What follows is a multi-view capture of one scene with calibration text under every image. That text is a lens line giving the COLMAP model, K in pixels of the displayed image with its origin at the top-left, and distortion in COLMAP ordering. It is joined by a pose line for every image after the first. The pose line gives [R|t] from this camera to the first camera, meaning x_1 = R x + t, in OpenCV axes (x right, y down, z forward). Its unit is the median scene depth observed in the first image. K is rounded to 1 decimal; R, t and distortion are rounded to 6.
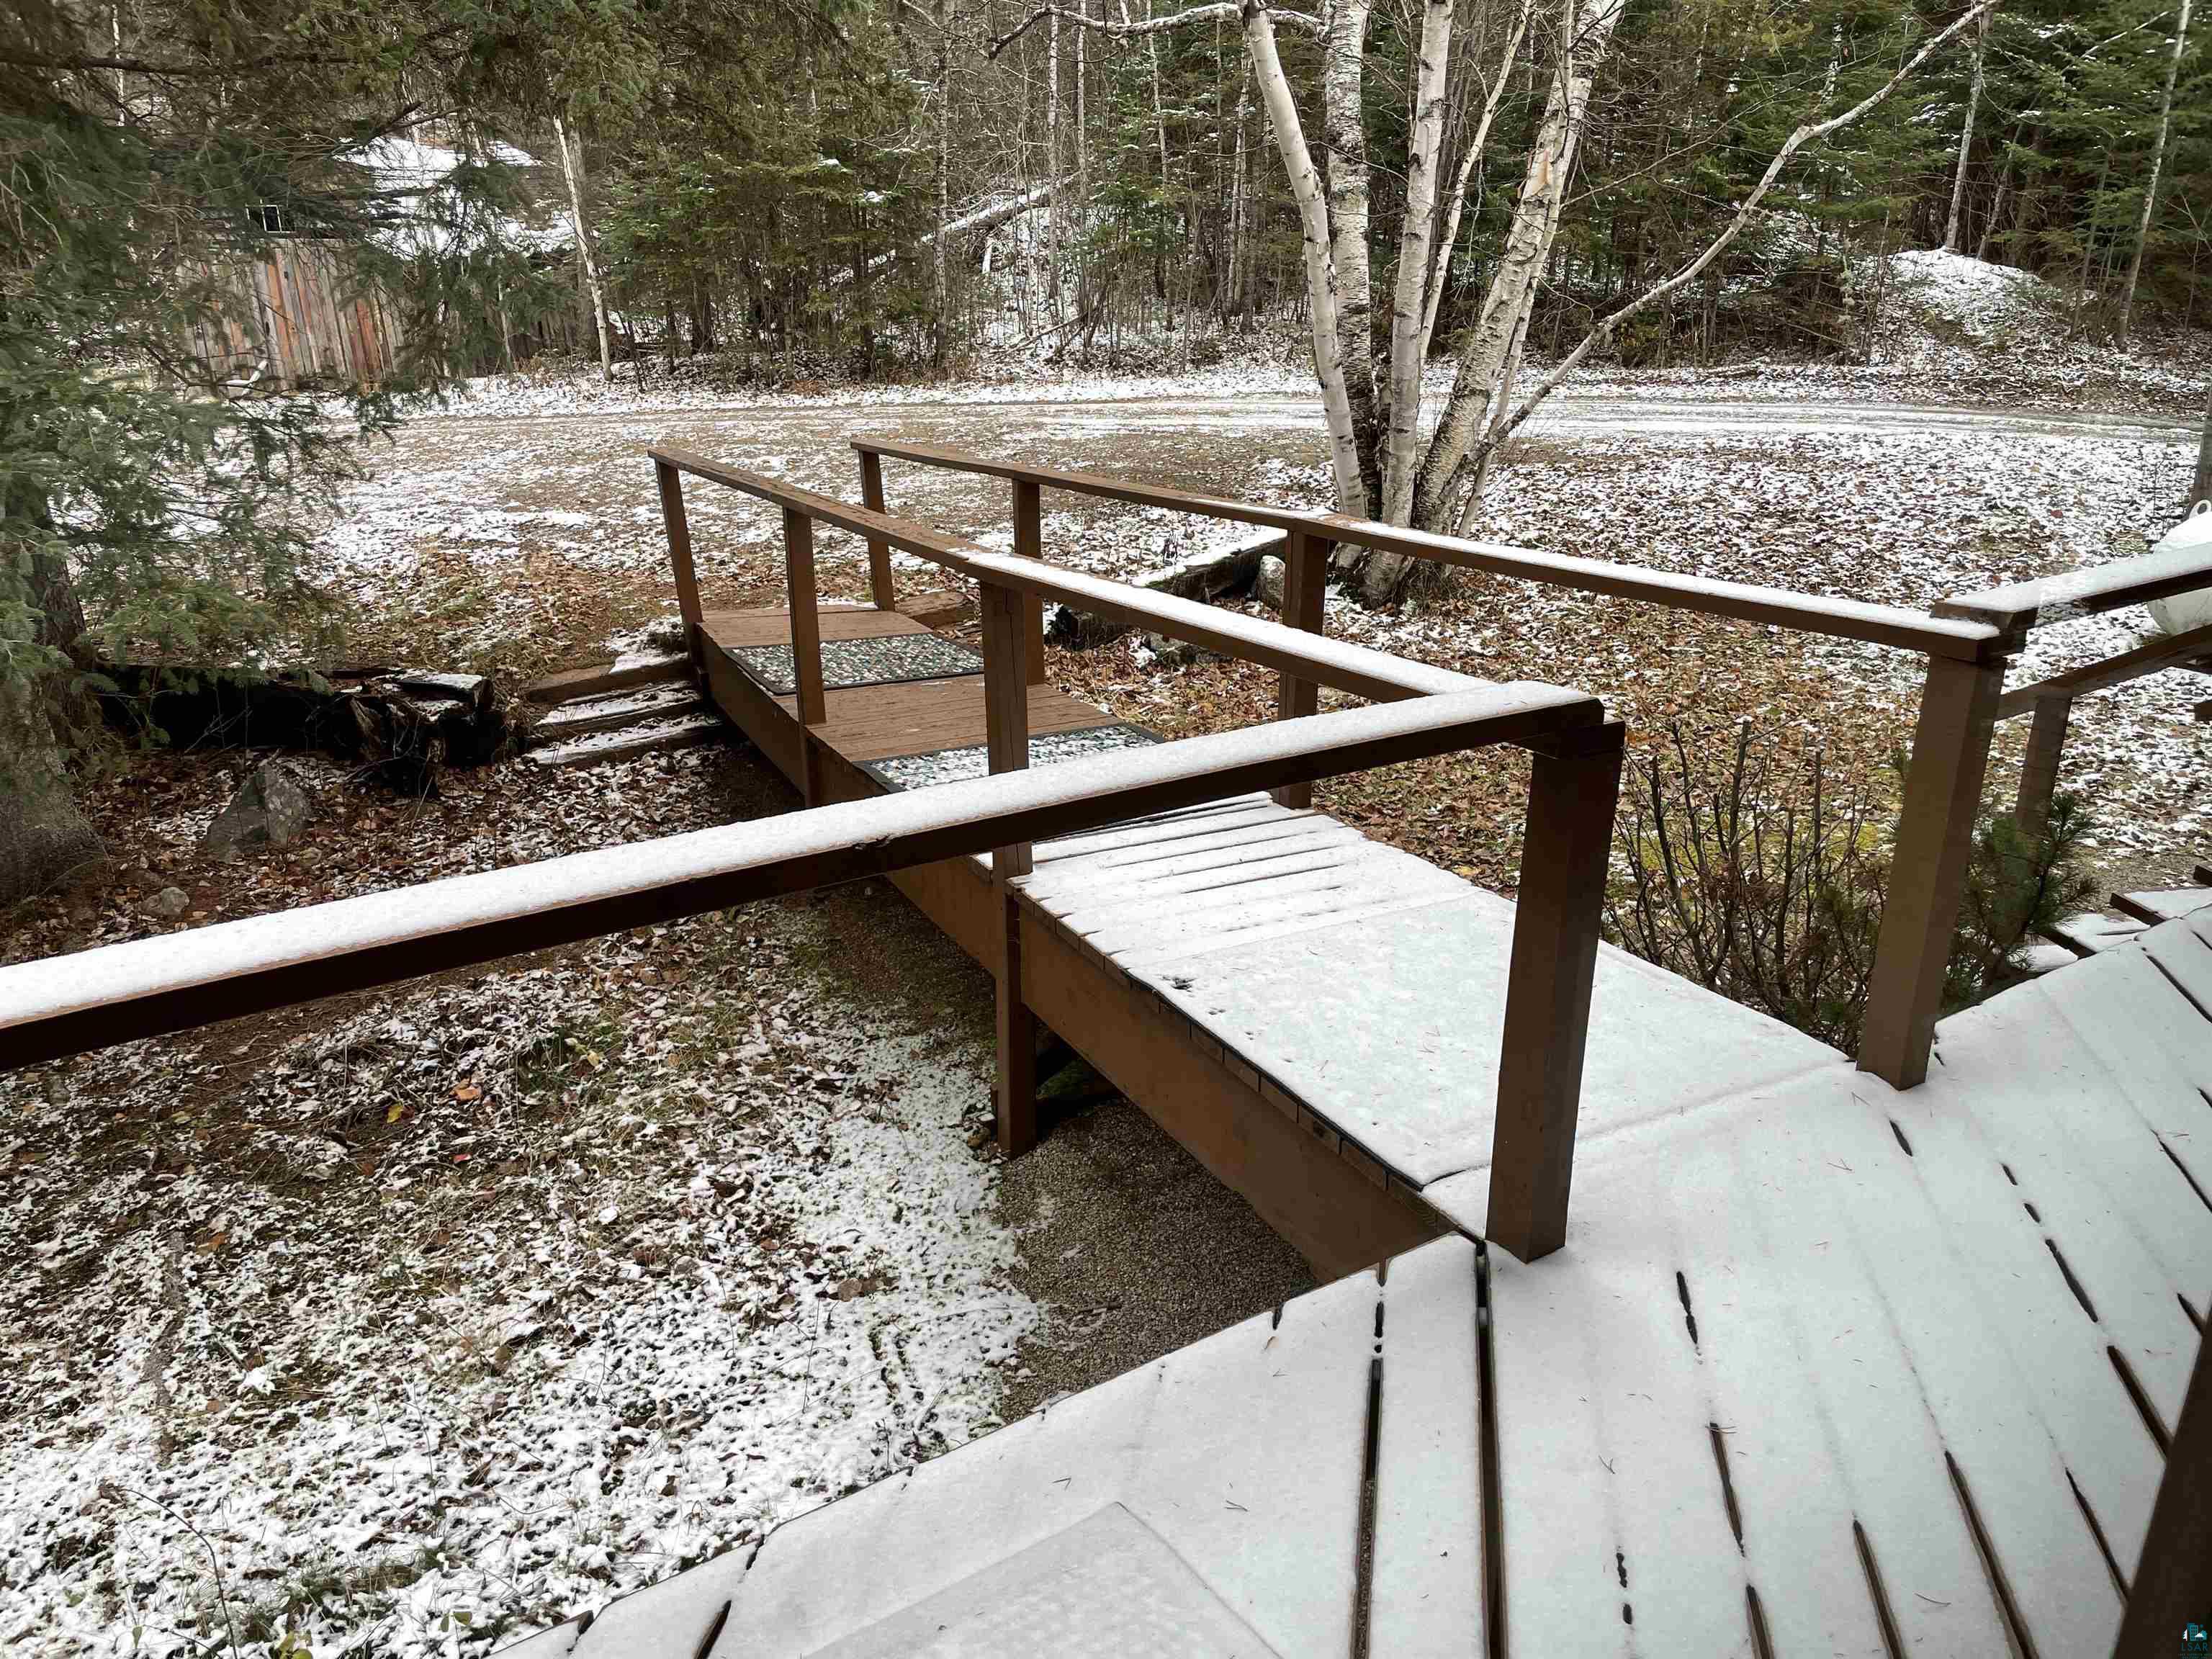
lens RADIAL K [[1677.5, 0, 1100.3], [0, 1677.5, 824.6], [0, 0, 1]] dist [0.085207, -0.121037]
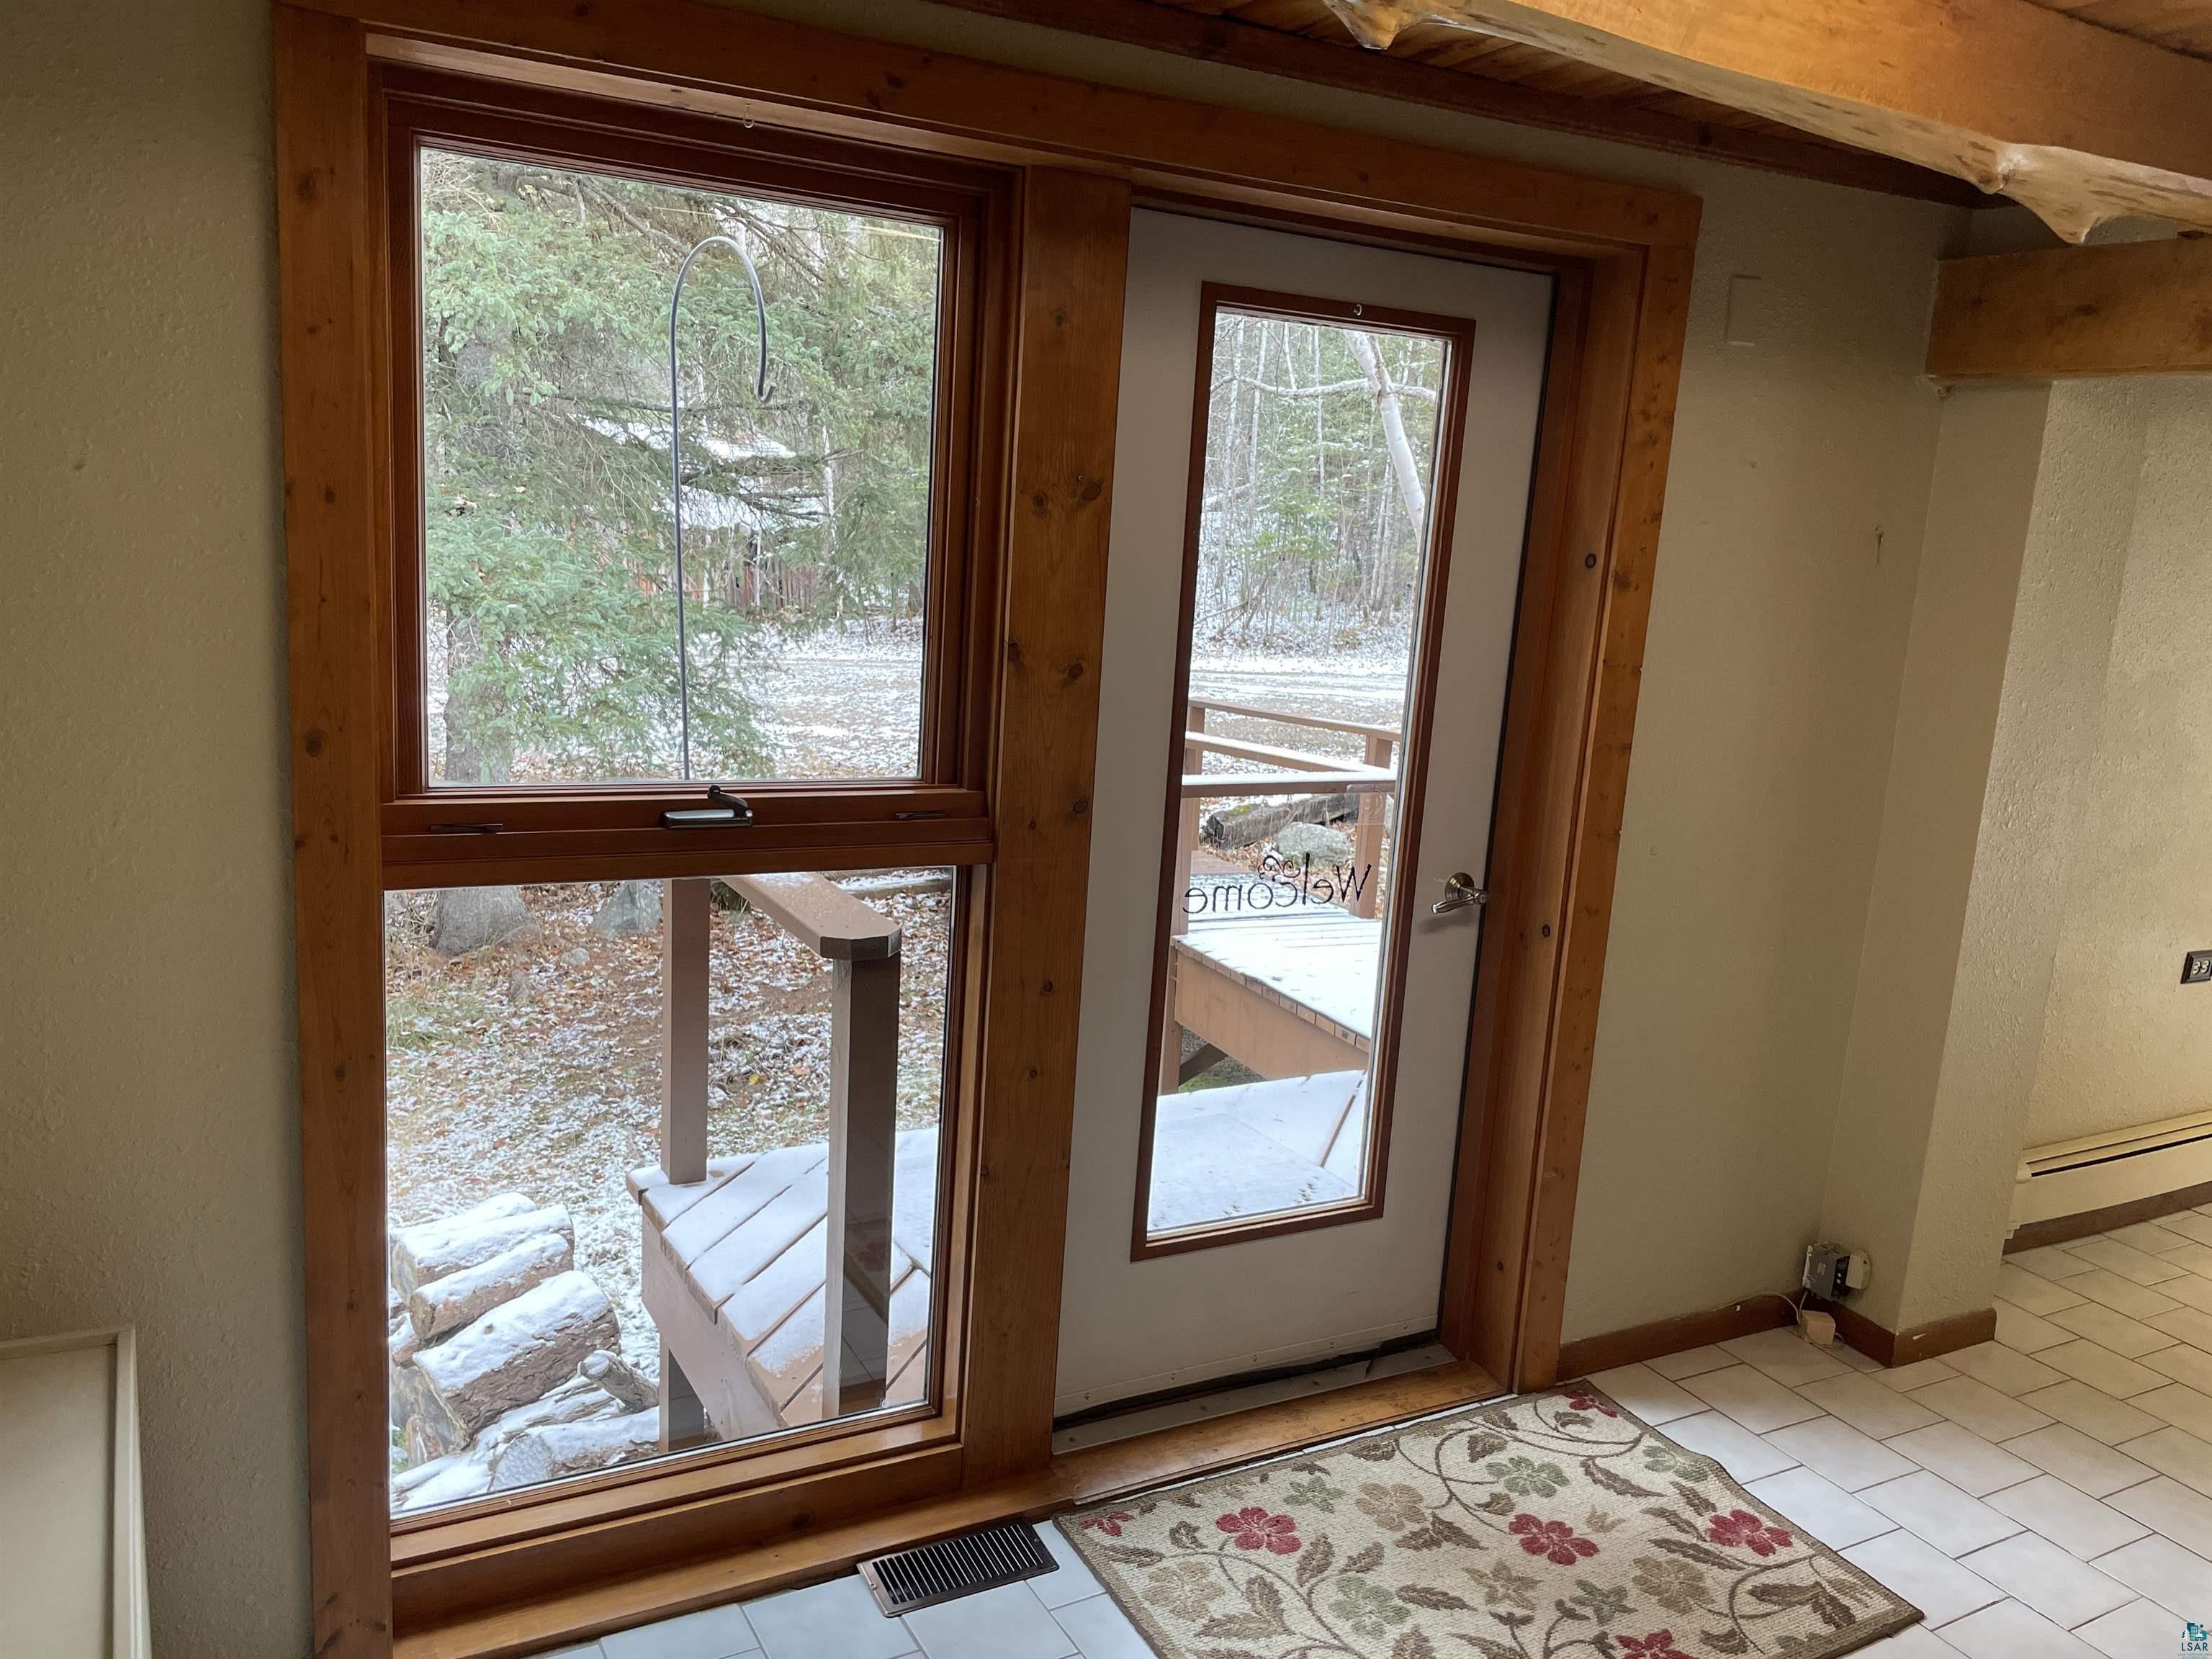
lens RADIAL K [[1677.5, 0, 1100.3], [0, 1677.5, 824.6], [0, 0, 1]] dist [0.085207, -0.121037]
pose [[0.993898, 0.069604, -0.085564, 0.003256], [-0.082459, 0.984104, -0.157288, 0.105845], [0.073256, 0.163383, 0.983839, -0.332908]]
